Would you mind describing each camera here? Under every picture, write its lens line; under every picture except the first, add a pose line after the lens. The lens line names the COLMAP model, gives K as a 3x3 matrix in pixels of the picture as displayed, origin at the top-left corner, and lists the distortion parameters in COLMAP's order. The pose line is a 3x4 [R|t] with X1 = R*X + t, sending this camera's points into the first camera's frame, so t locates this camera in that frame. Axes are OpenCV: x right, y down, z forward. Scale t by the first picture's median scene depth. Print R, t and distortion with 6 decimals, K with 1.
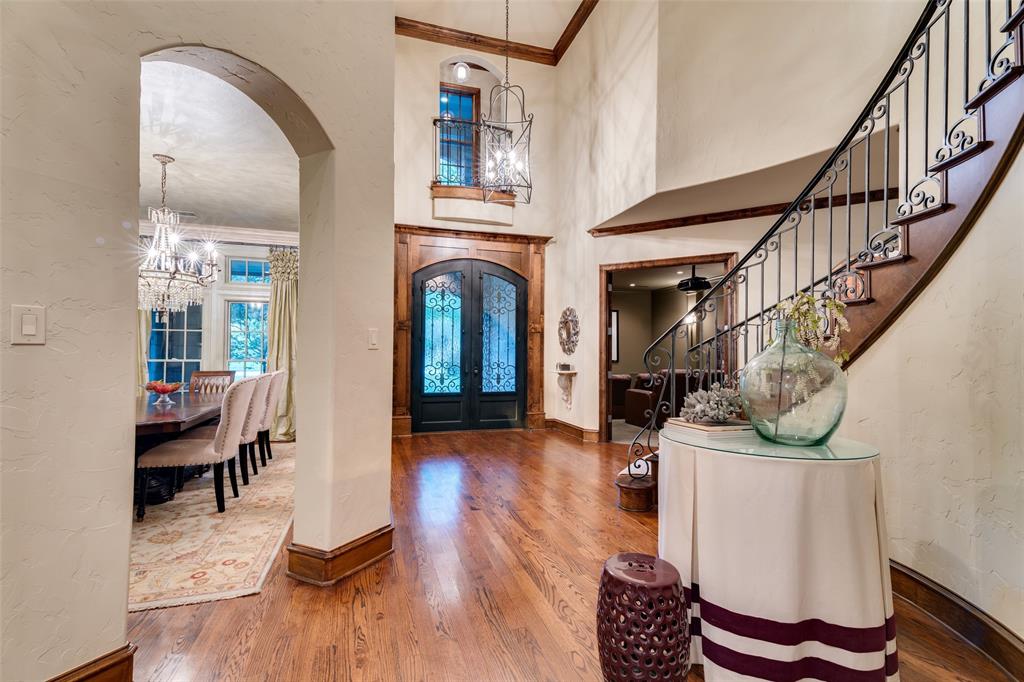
lens RADIAL K [[456.8, 0, 506.8], [0, 456.8, 343.2], [0, 0, 1]] dist [0.058000, -0.017059]
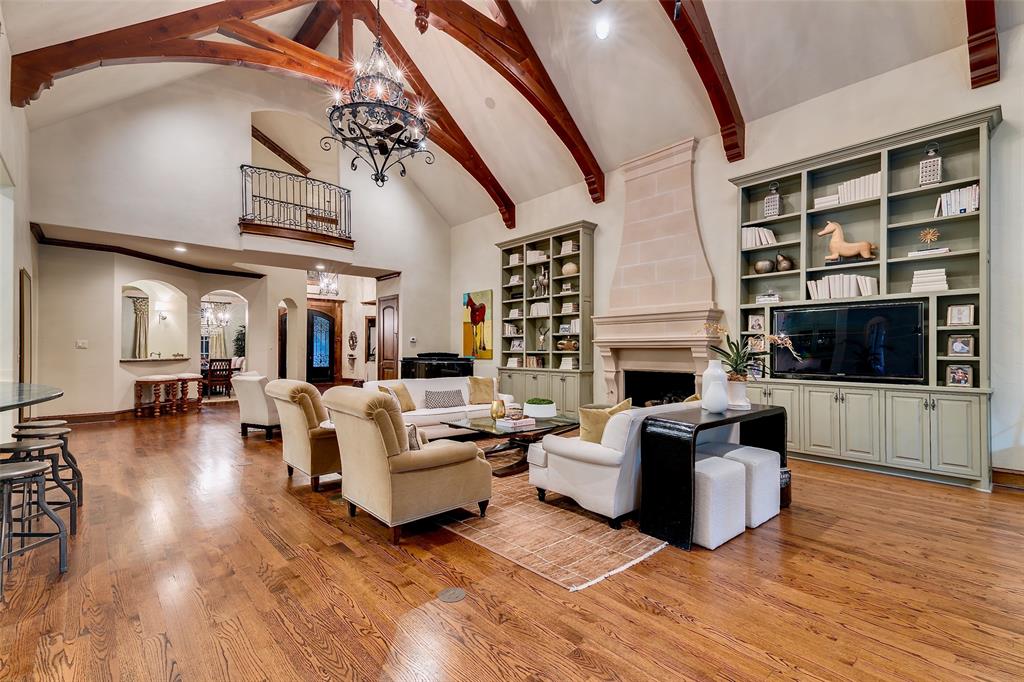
lens RADIAL K [[456.8, 0, 506.8], [0, 456.8, 343.2], [0, 0, 1]] dist [0.058000, -0.017059]
pose [[0.909537, 0.003004, 0.415611, -0.147219], [-0.003658, 0.999993, 0.000778, -0.020831], [-0.415606, -0.002228, 0.909542, -1.680377]]
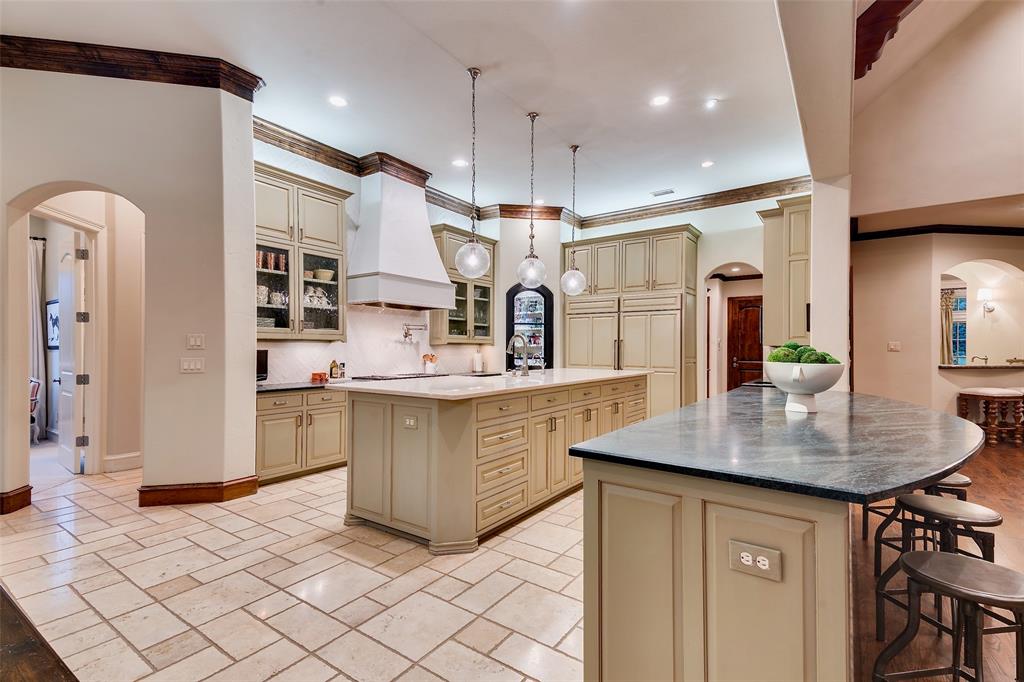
lens RADIAL K [[464.8, 0, 508.3], [0, 464.8, 351.4], [0, 0, 1]] dist [0.052644, -0.020043]
pose [[0.612740, 0.002458, -0.790281, -0.309366], [0.010425, 0.999883, 0.011193, -0.022982], [0.790216, -0.015097, 0.612643, -1.472179]]
